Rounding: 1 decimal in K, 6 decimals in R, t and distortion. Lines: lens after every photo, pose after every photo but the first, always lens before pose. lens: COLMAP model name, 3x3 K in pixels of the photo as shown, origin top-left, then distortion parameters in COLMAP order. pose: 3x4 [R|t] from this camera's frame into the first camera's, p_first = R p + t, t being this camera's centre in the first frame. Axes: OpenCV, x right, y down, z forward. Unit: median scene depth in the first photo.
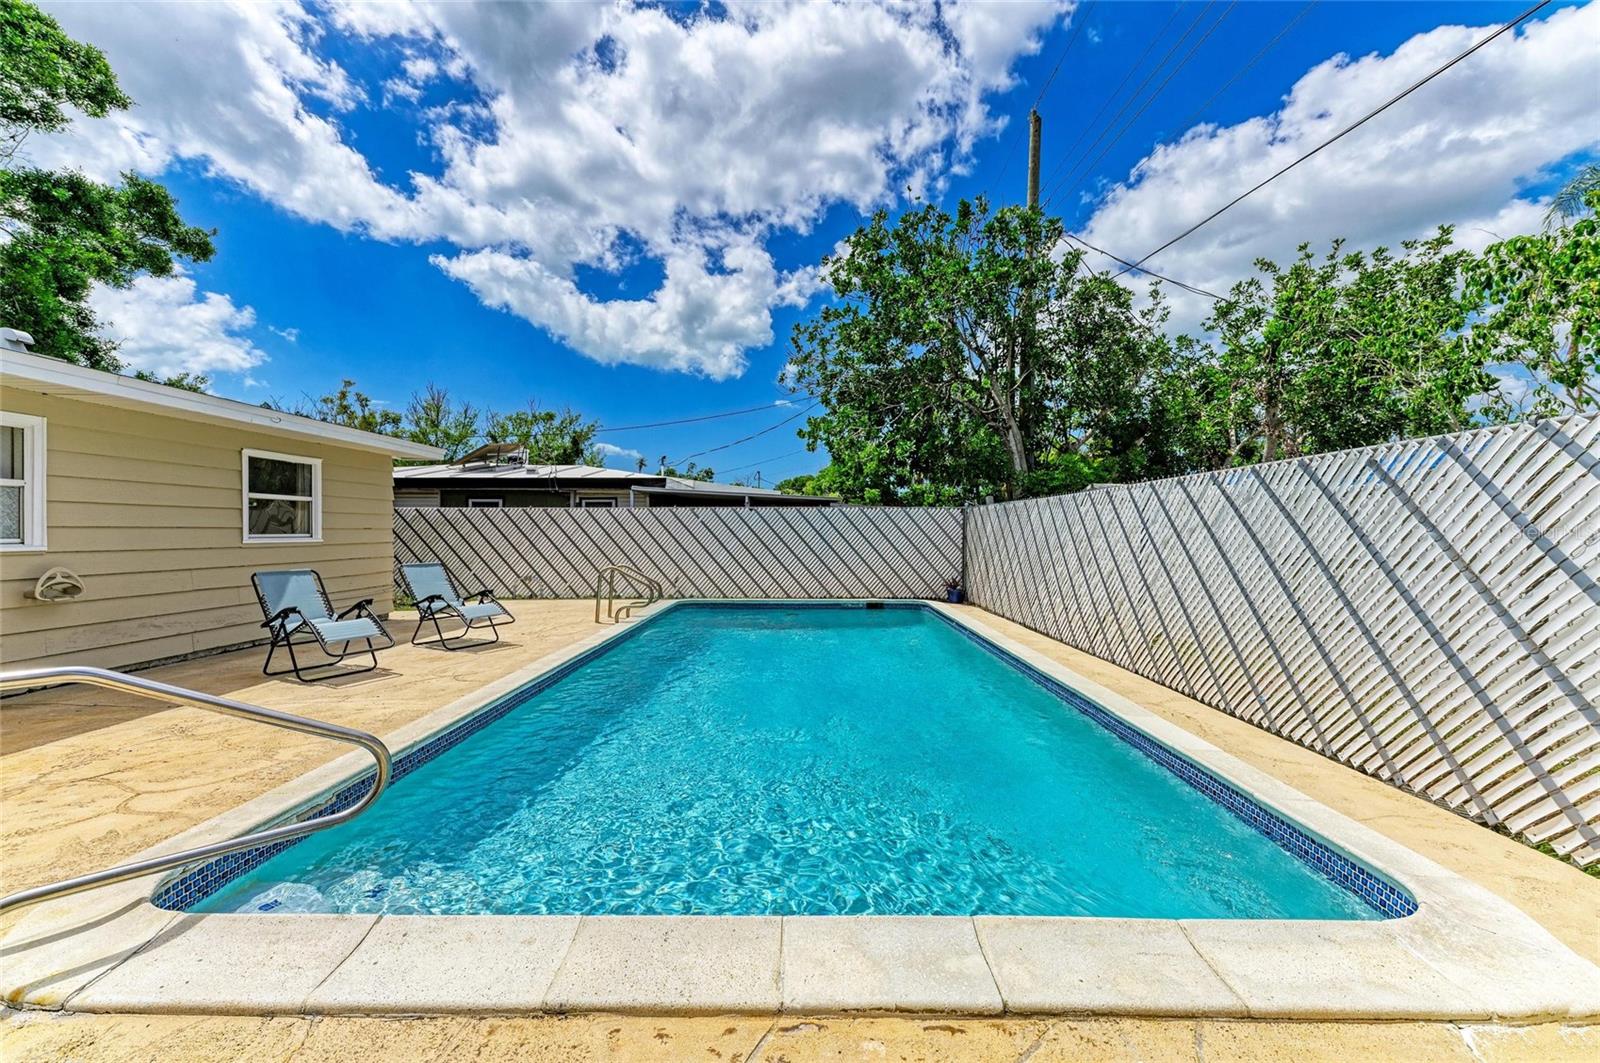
lens RADIAL K [[607.0, 0, 800.0], [0, 607.0, 531.5], [0, 0, 1]] dist [0.000507, 0.000293]
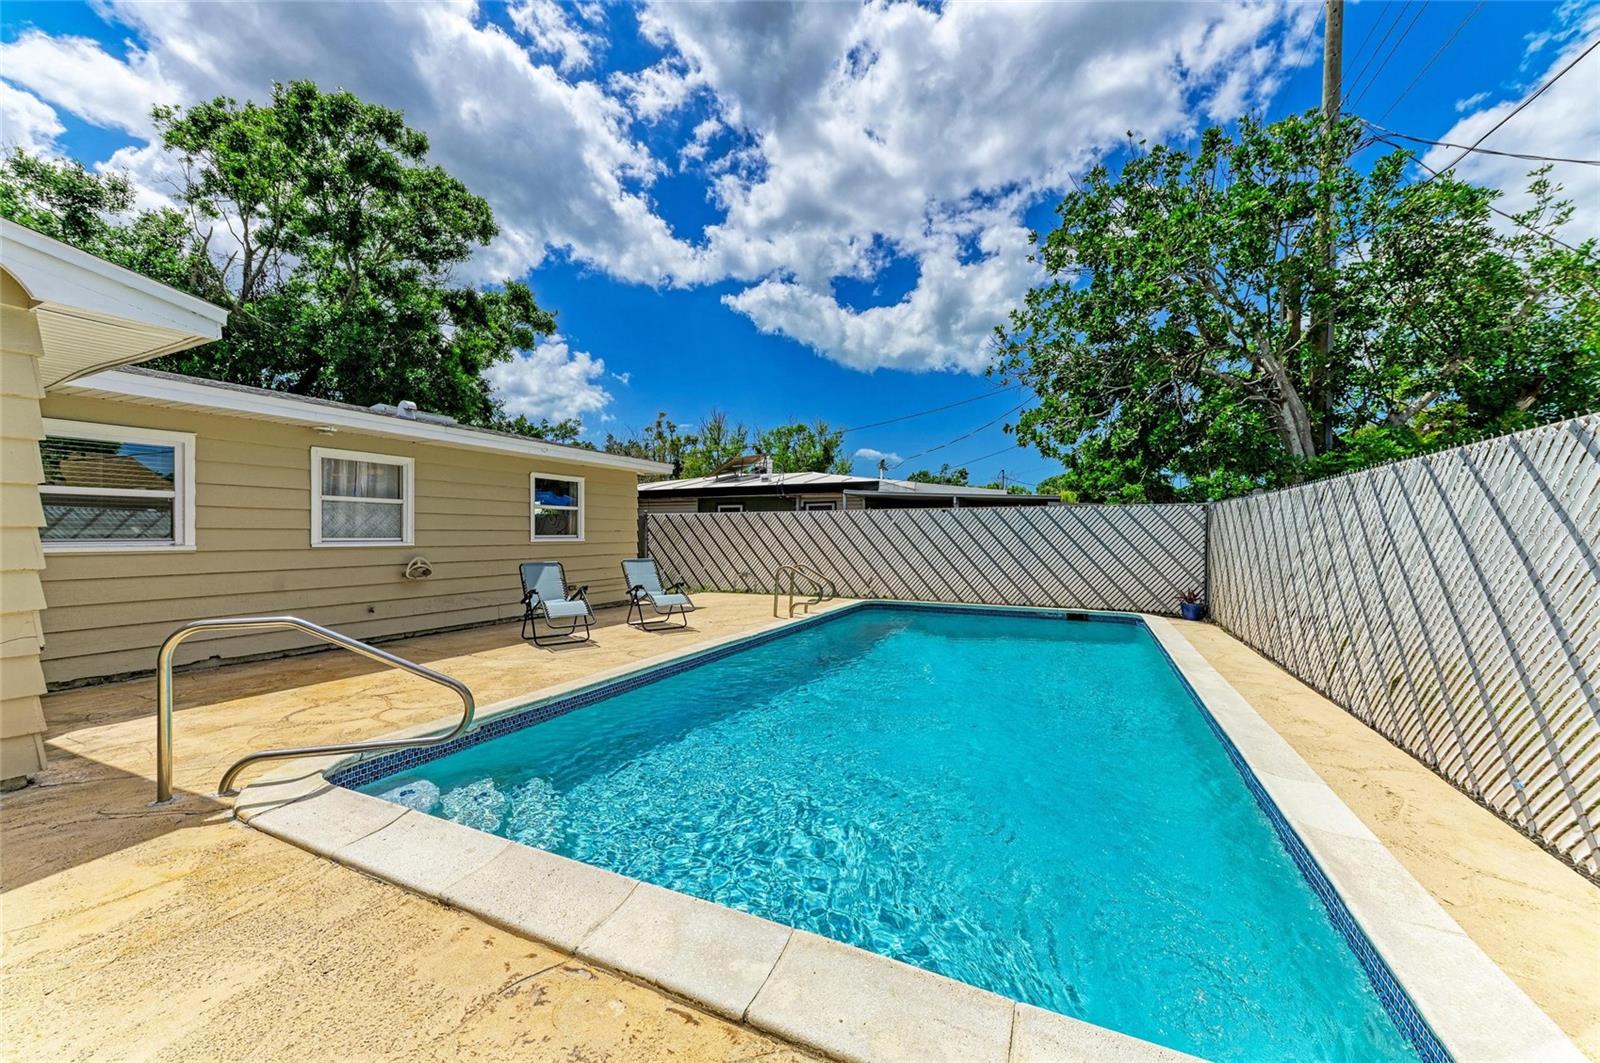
lens RADIAL K [[606.4, 0, 796.2], [0, 606.4, 539.8], [0, 0, 1]] dist [0.000368, -0.000076]
pose [[0.905306, 0.004933, -0.424731, 0.116907], [-0.000459, 0.999943, 0.010635, 0.000486], [0.424759, -0.009433, 0.905257, 0.022199]]
